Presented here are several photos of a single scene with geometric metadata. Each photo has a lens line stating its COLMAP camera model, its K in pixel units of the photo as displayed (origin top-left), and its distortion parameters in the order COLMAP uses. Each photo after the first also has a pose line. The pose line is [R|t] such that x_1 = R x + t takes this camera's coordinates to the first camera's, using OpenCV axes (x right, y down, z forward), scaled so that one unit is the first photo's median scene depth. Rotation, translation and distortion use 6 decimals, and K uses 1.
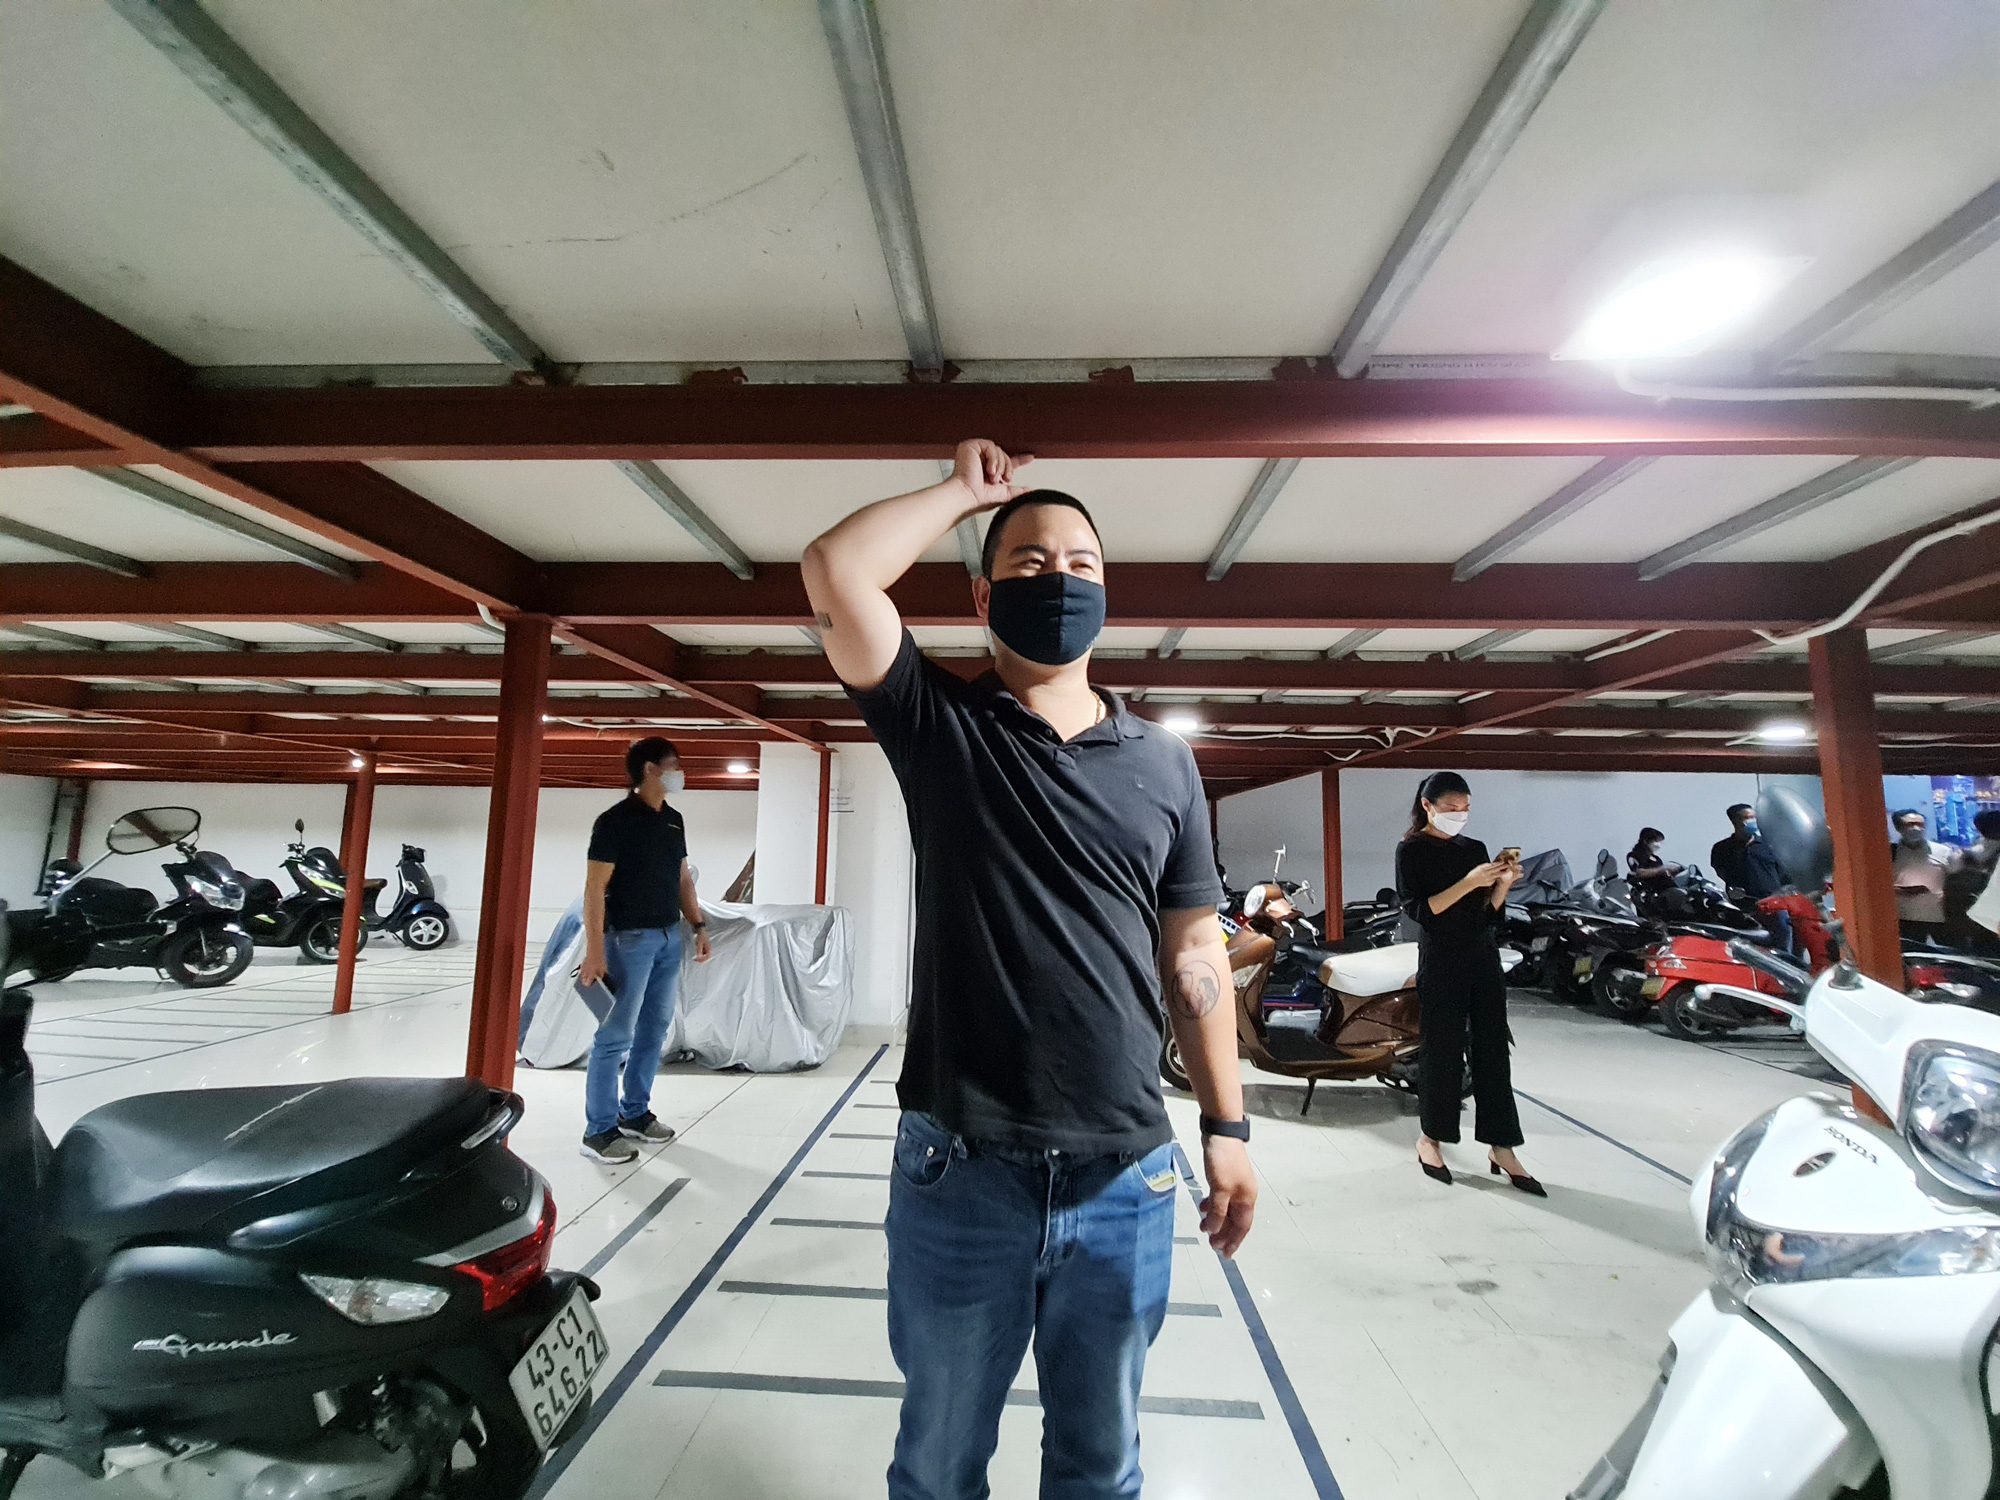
lens RADIAL K [[798.3, 0, 1000.0], [0, 798.3, 750.0], [0, 0, 1]] dist [0.002161, 0.000201]
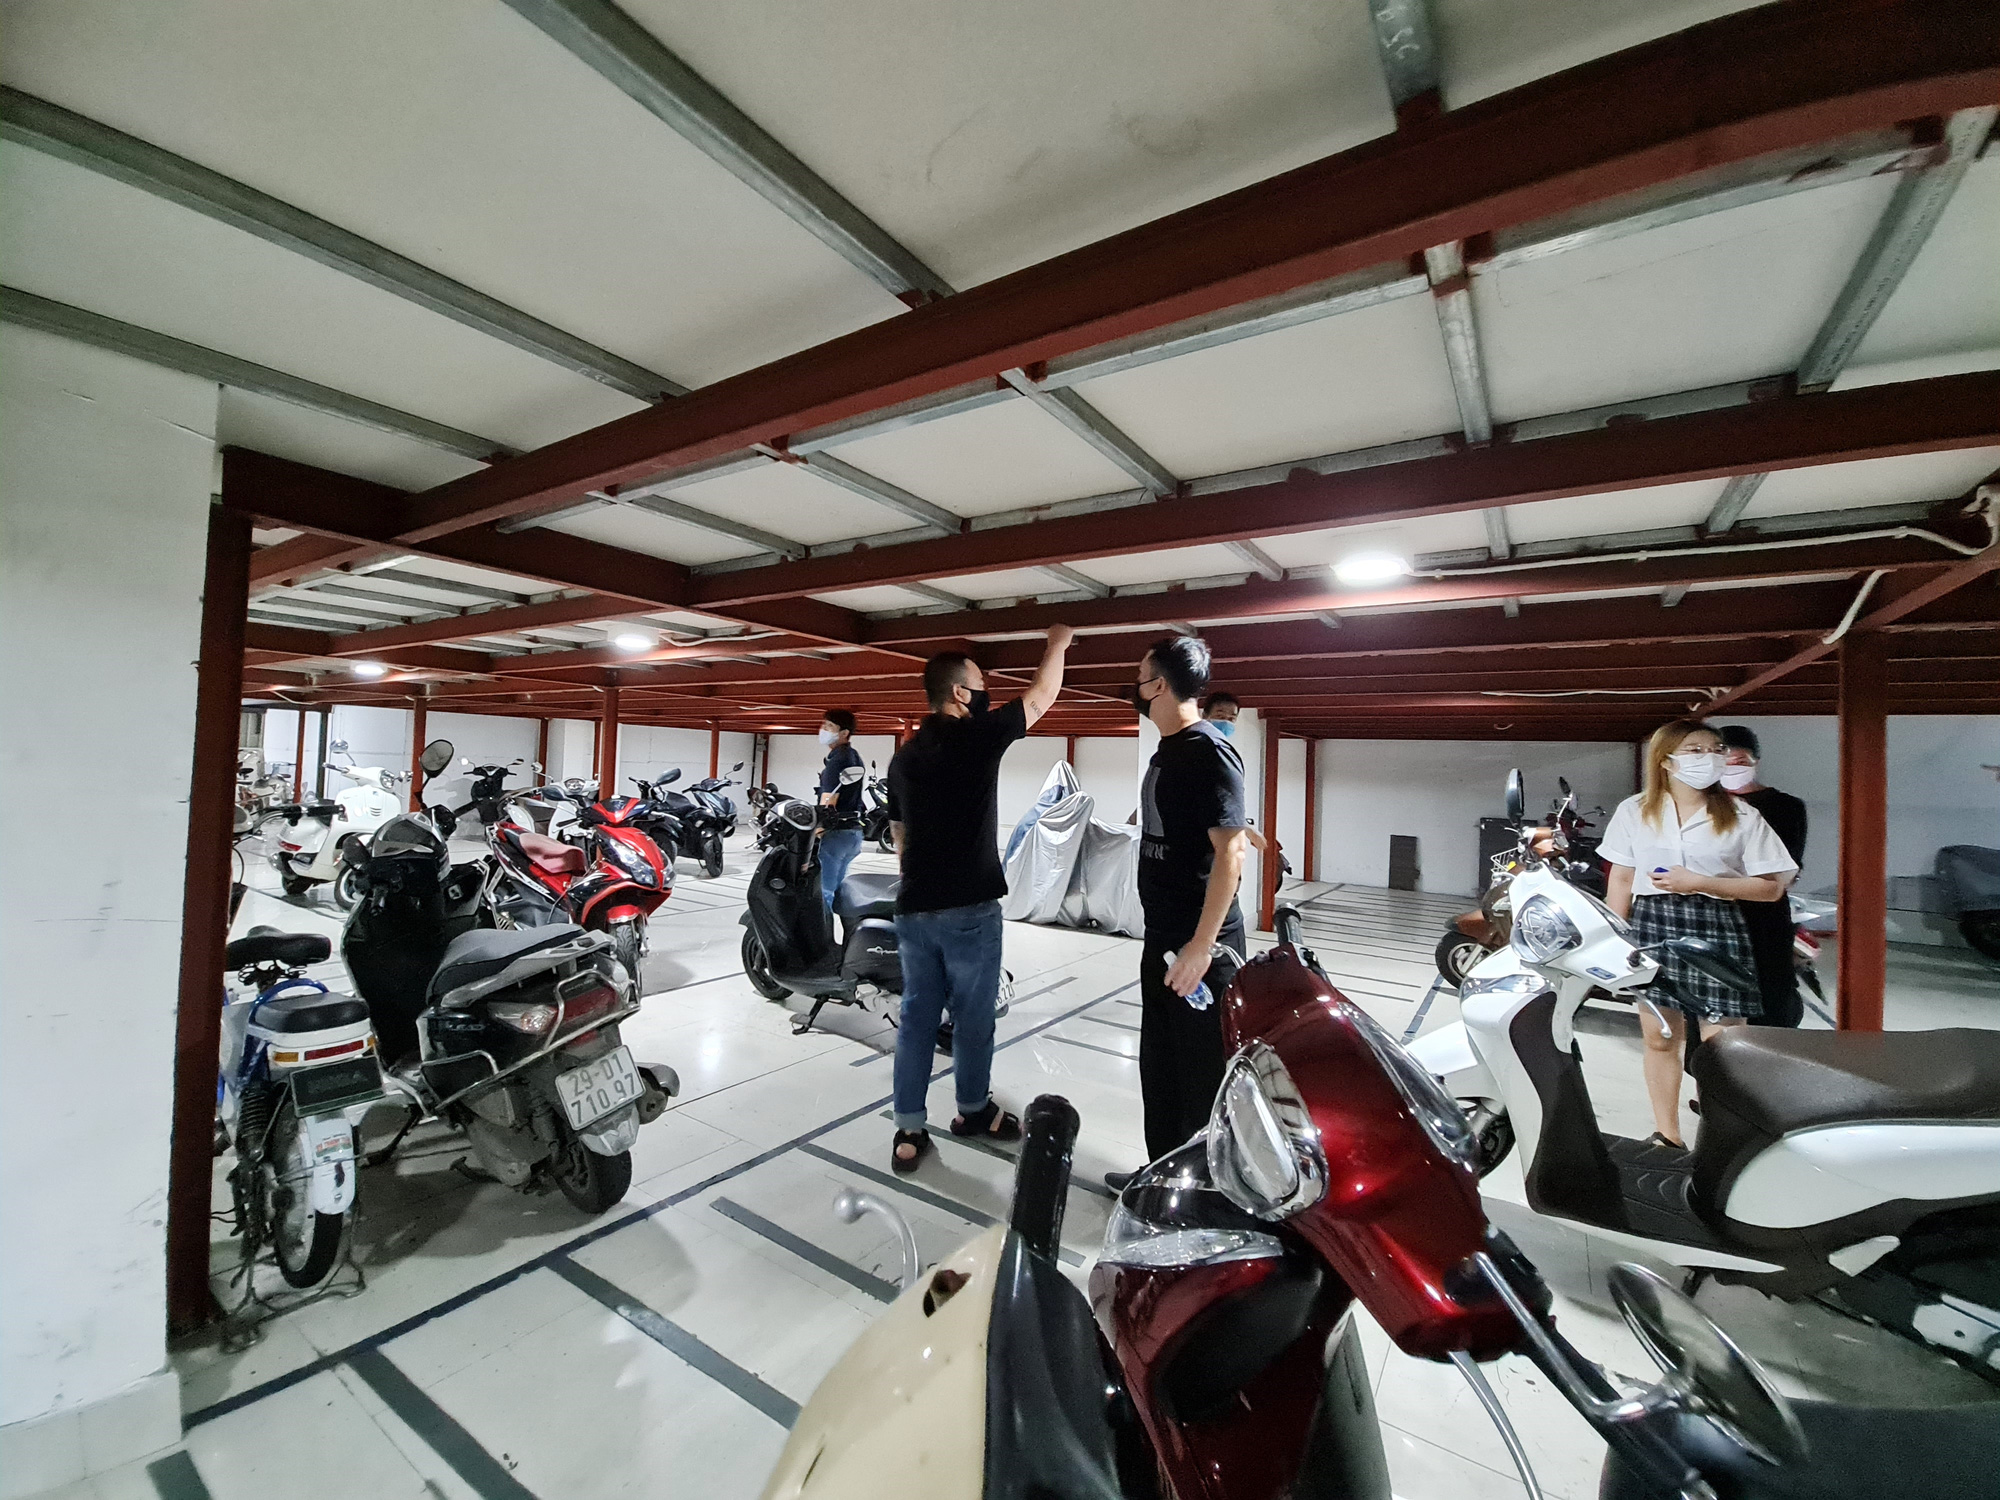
lens RADIAL K [[798.3, 0, 1000.0], [0, 798.3, 750.0], [0, 0, 1]] dist [0.002161, 0.000201]
pose [[0.854974, -0.005822, -0.518639, 0.136811], [0.049394, 0.996306, 0.070242, -0.030174], [0.516314, -0.085672, 0.852103, -0.190806]]
